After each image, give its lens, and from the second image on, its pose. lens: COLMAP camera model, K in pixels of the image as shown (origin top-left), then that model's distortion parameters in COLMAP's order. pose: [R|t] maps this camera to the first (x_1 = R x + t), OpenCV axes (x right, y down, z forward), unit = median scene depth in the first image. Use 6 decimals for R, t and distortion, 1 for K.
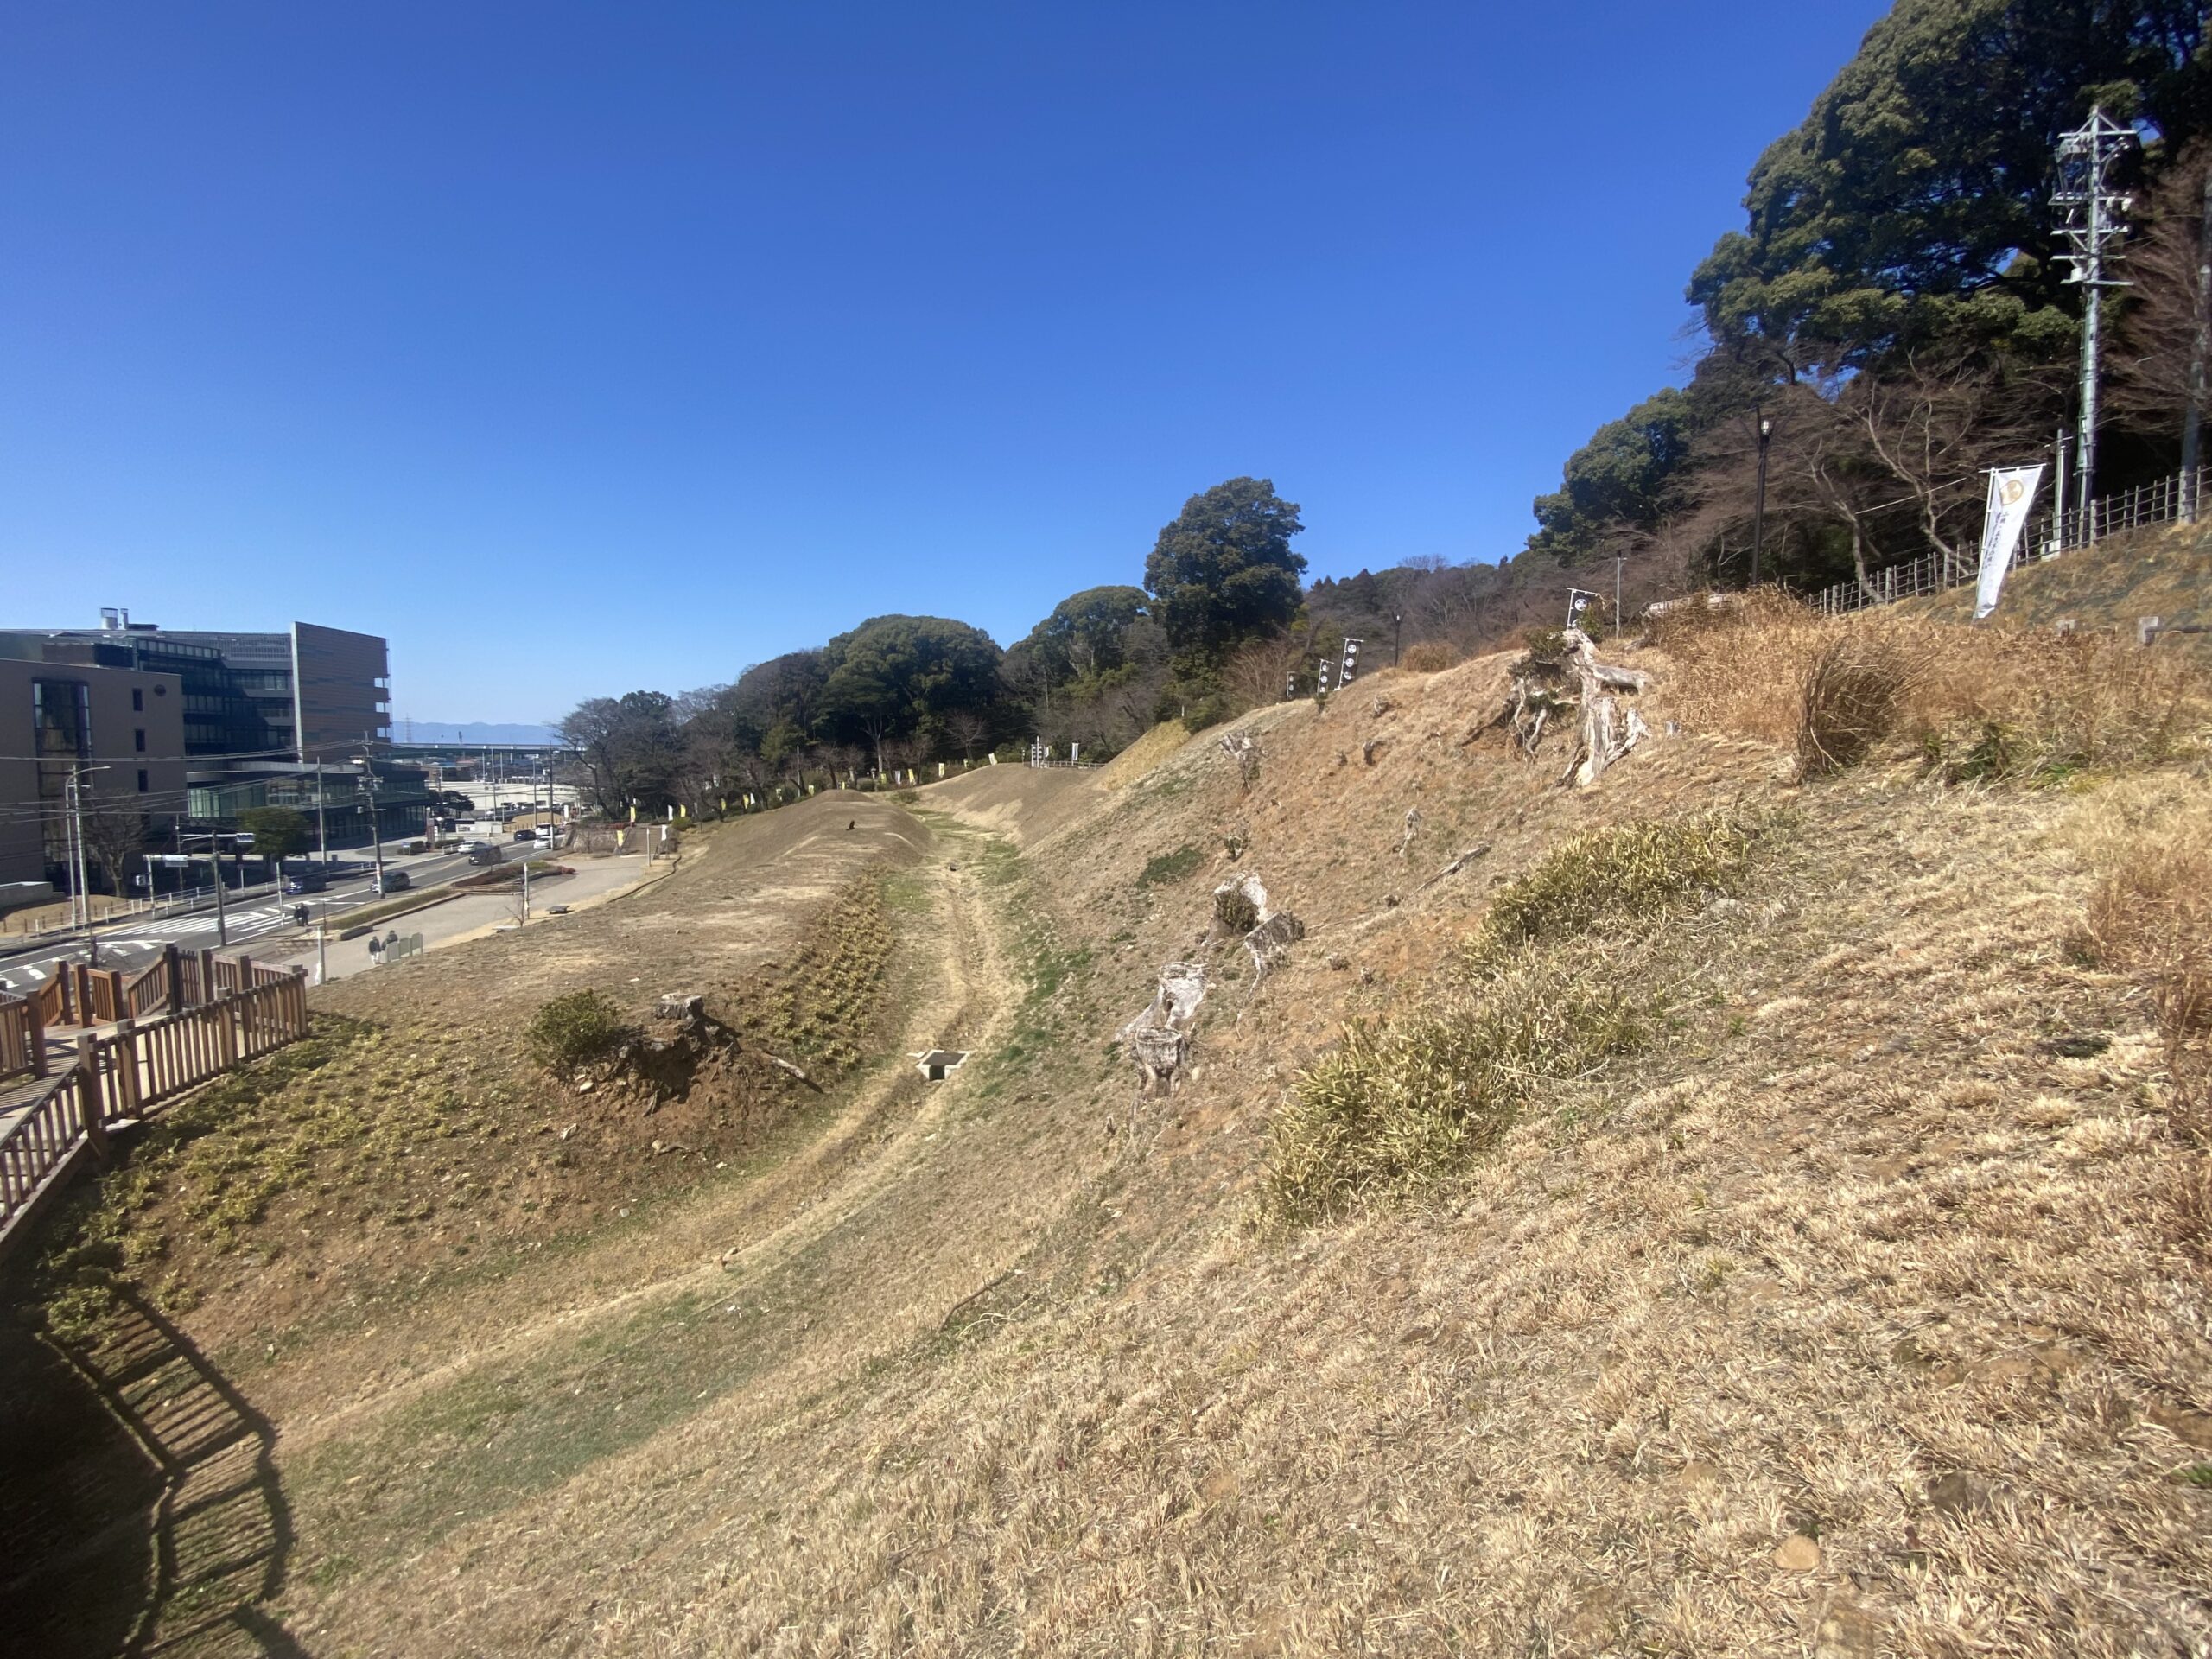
lens RADIAL K [[893.7, 0, 1107.9], [0, 893.7, 829.2], [0, 0, 1]] dist [-0.013994, -0.000049]
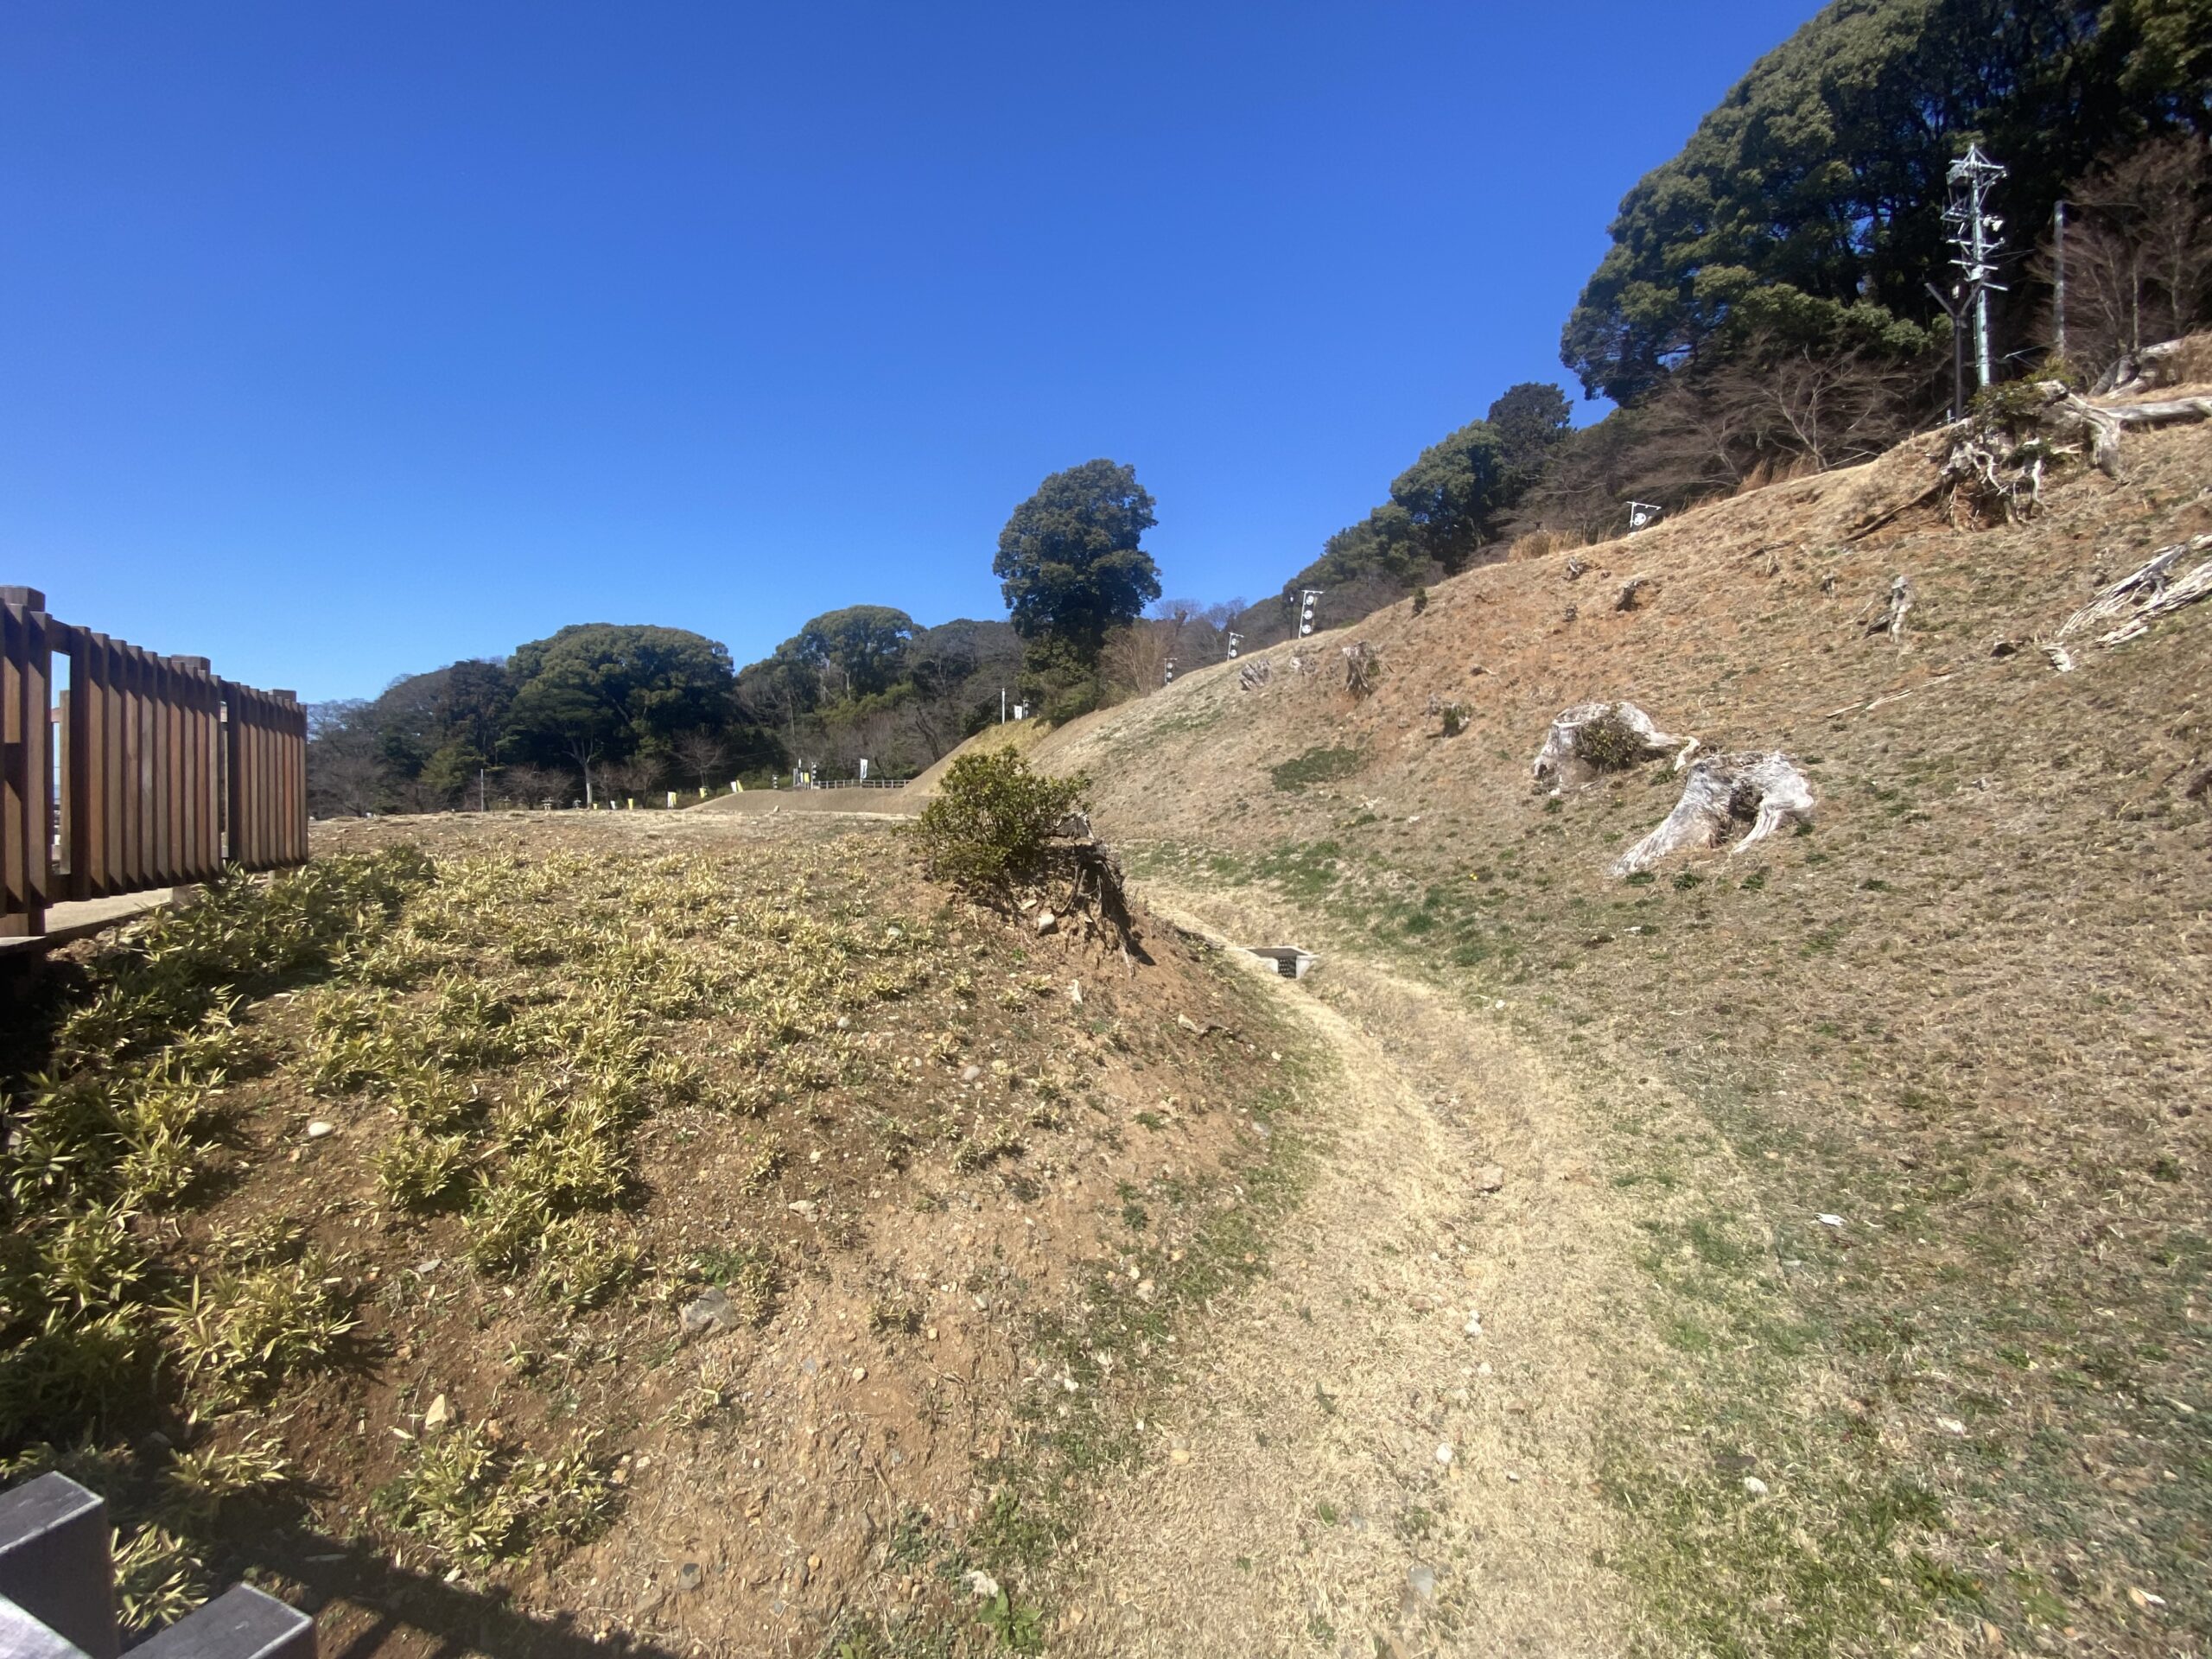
lens RADIAL K [[893.3, 0, 1101.7], [0, 893.3, 817.4], [0, 0, 1]] dist [0.003513, 0.000012]
pose [[0.946006, -0.005287, 0.324105, -0.165243], [0.030698, 0.996834, -0.073339, 0.061651], [-0.322692, 0.079329, 0.943174, 0.115967]]
